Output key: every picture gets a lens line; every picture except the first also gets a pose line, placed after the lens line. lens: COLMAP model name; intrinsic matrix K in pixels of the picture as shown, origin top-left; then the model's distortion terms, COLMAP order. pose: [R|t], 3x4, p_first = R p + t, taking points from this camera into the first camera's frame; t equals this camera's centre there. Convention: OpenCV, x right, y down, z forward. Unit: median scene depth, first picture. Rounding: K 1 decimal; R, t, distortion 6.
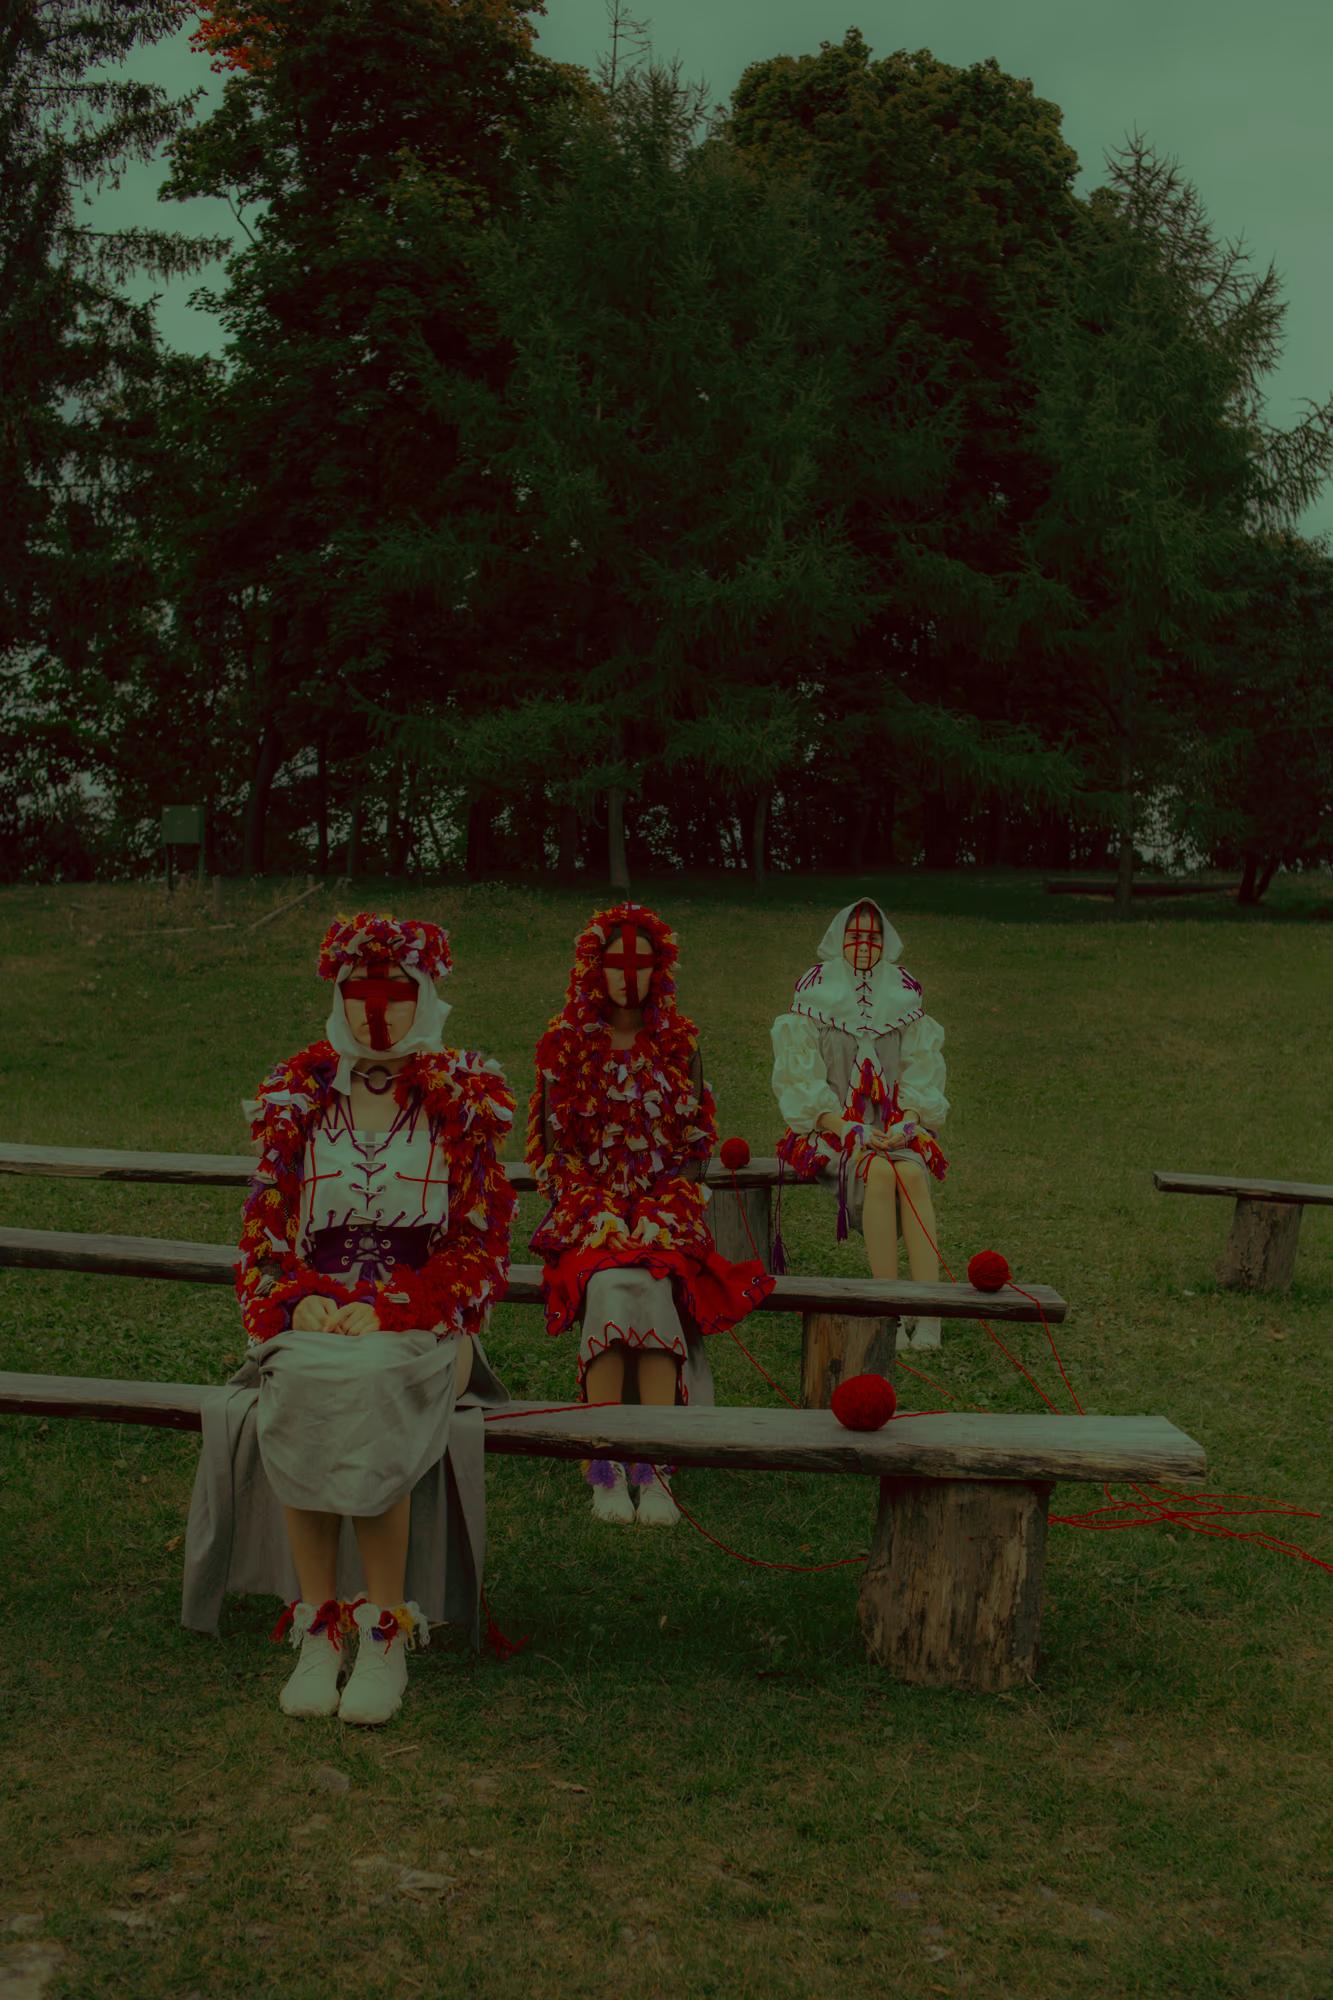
lens RADIAL K [[2022.7, 0, 705.1], [0, 2022.7, 1000.1], [0, 0, 1]] dist [-0.103518, 0.004970]
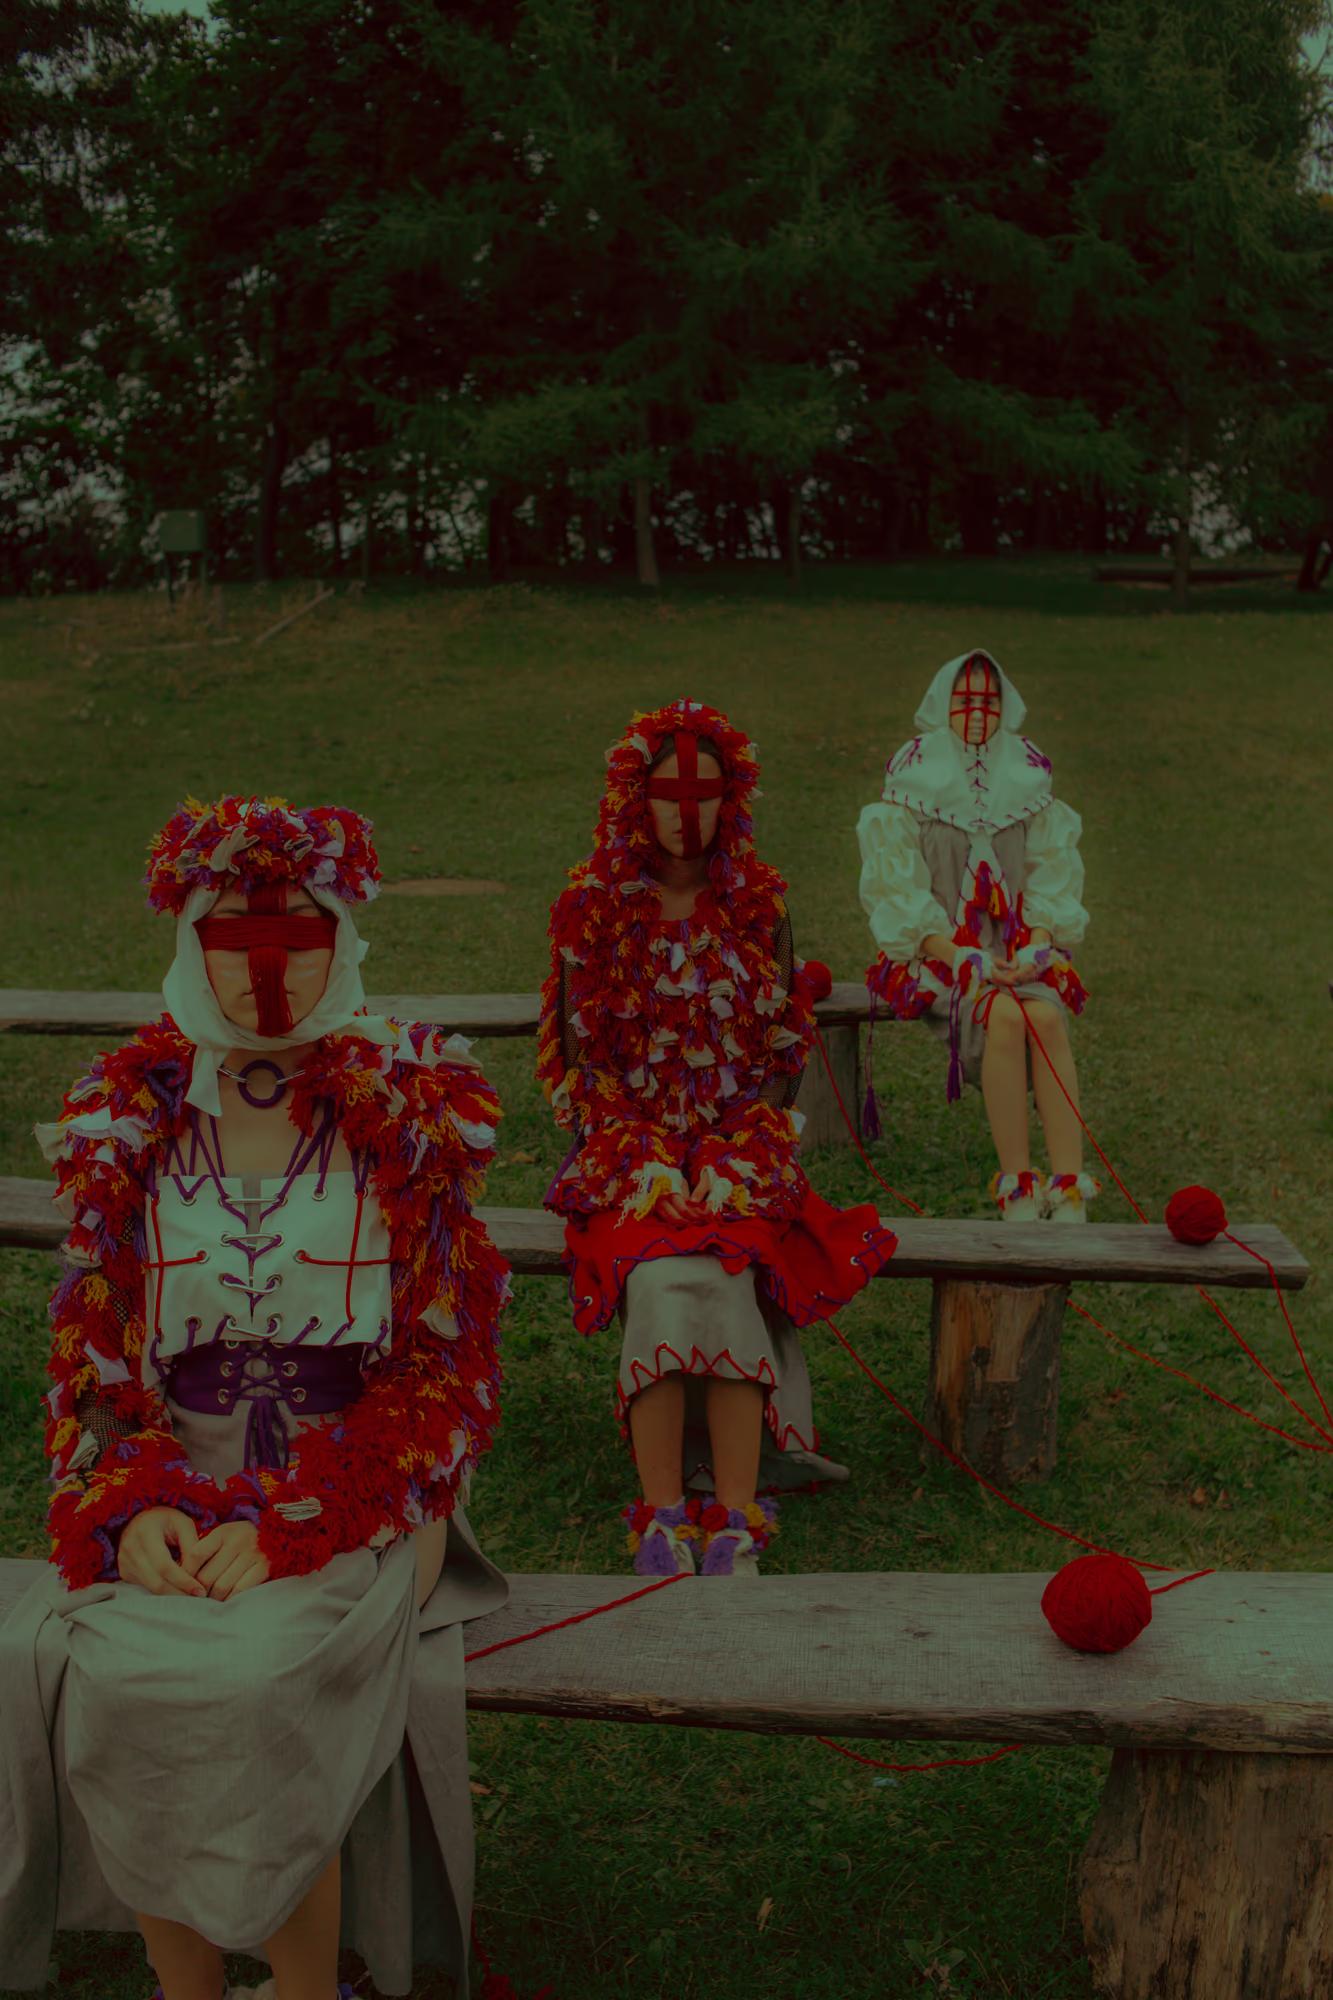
lens RADIAL K [[2022.7, 0, 705.1], [0, 2022.7, 1000.1], [0, 0, 1]] dist [-0.103518, 0.004970]
pose [[0.999711, -0.016048, -0.017882, -0.012664], [0.018582, 0.988211, 0.151969, -0.036557], [0.015232, -0.152257, 0.988224, 0.222960]]
